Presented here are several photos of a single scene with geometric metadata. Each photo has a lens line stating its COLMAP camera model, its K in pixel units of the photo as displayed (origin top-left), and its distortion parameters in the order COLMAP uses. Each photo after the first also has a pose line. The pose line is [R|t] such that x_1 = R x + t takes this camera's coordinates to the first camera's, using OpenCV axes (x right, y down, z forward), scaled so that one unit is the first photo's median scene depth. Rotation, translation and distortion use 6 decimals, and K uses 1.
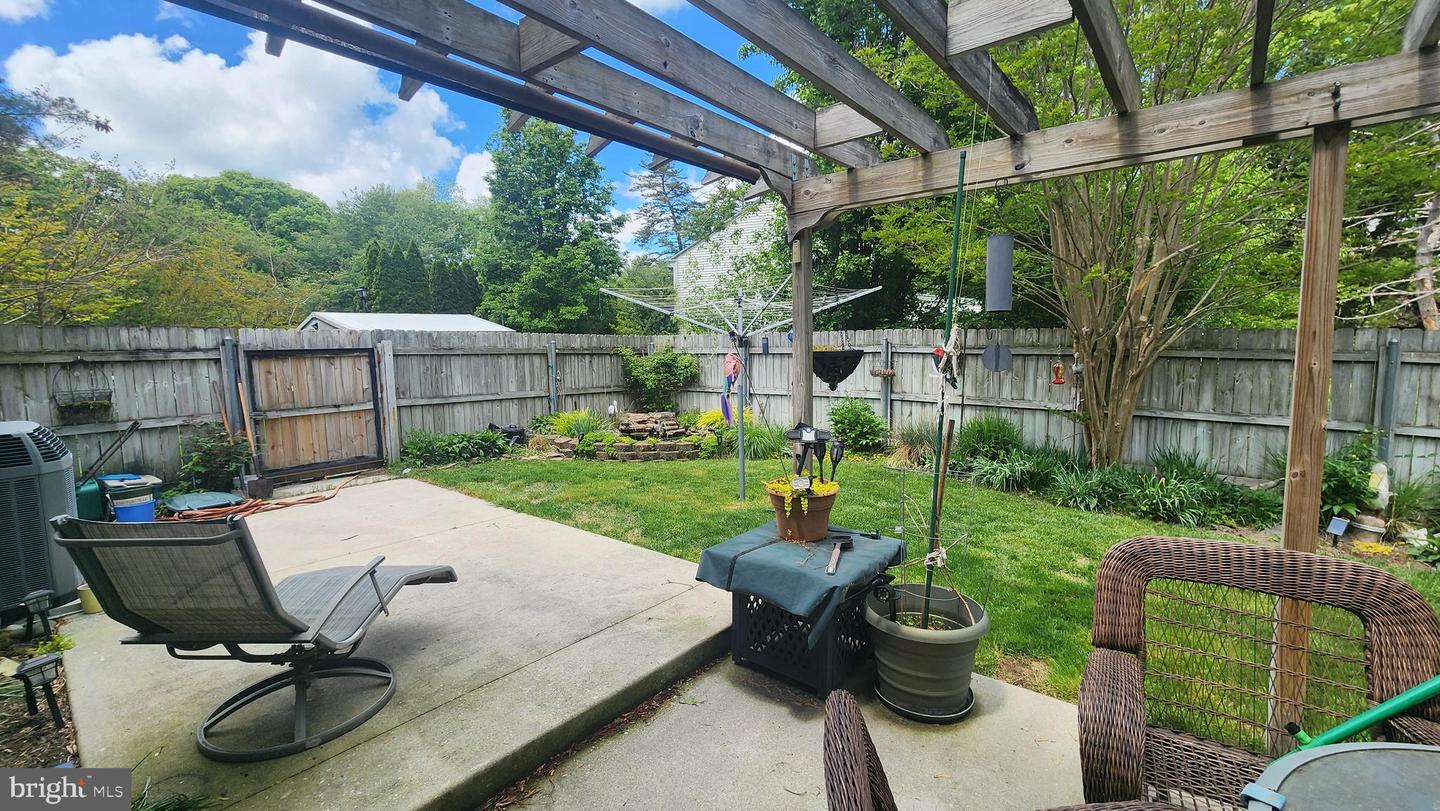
lens RADIAL K [[616.1, 0, 725.0], [0, 616.1, 404.5], [0, 0, 1]] dist [-0.000392, 0.000034]
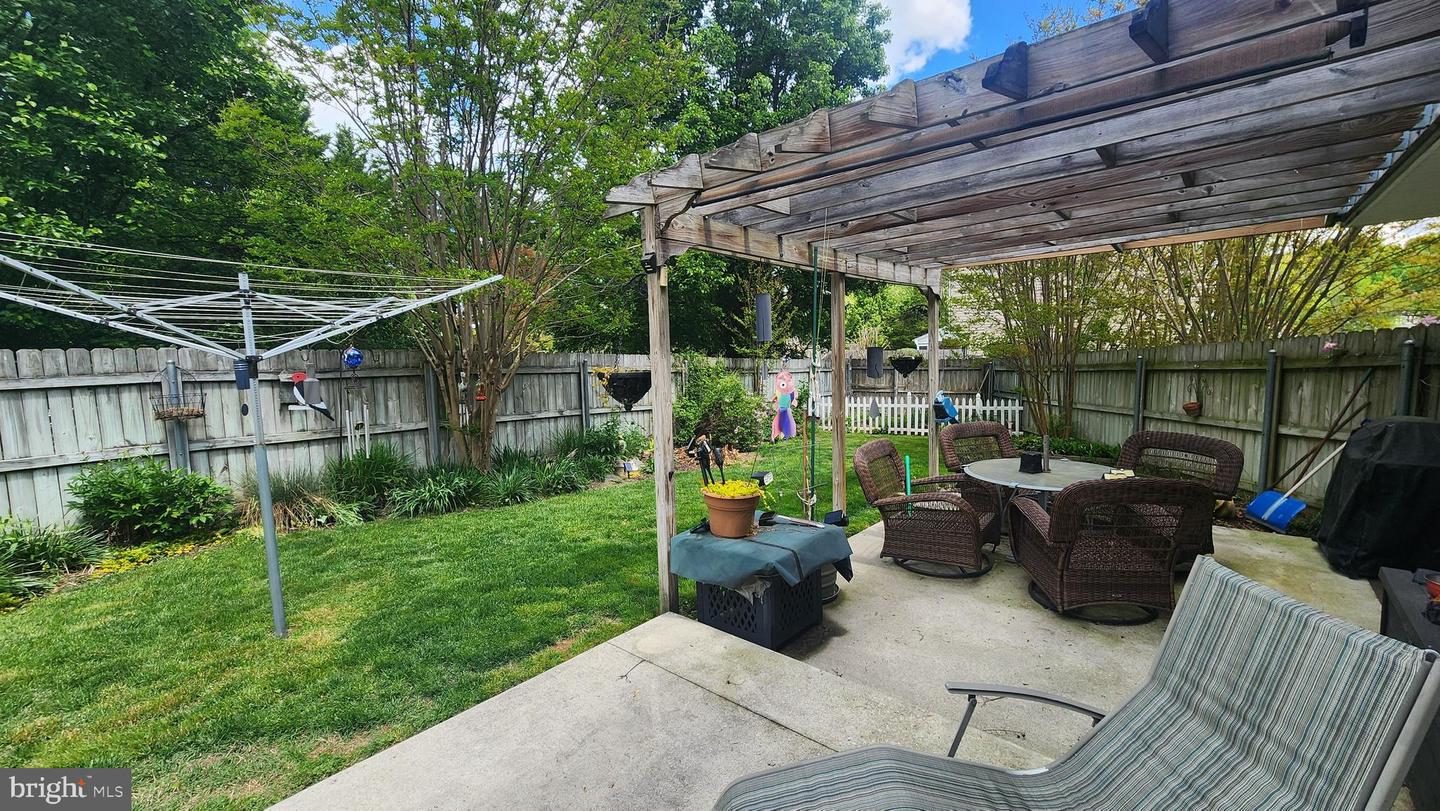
lens RADIAL K [[616.1, 0, 725.0], [0, 616.1, 404.5], [0, 0, 1]] dist [-0.000392, 0.000034]
pose [[-0.022790, -0.079610, 0.996566, -0.546922], [0.112571, 0.990281, 0.081682, -0.064649], [-0.993382, 0.114046, -0.013607, 0.555215]]
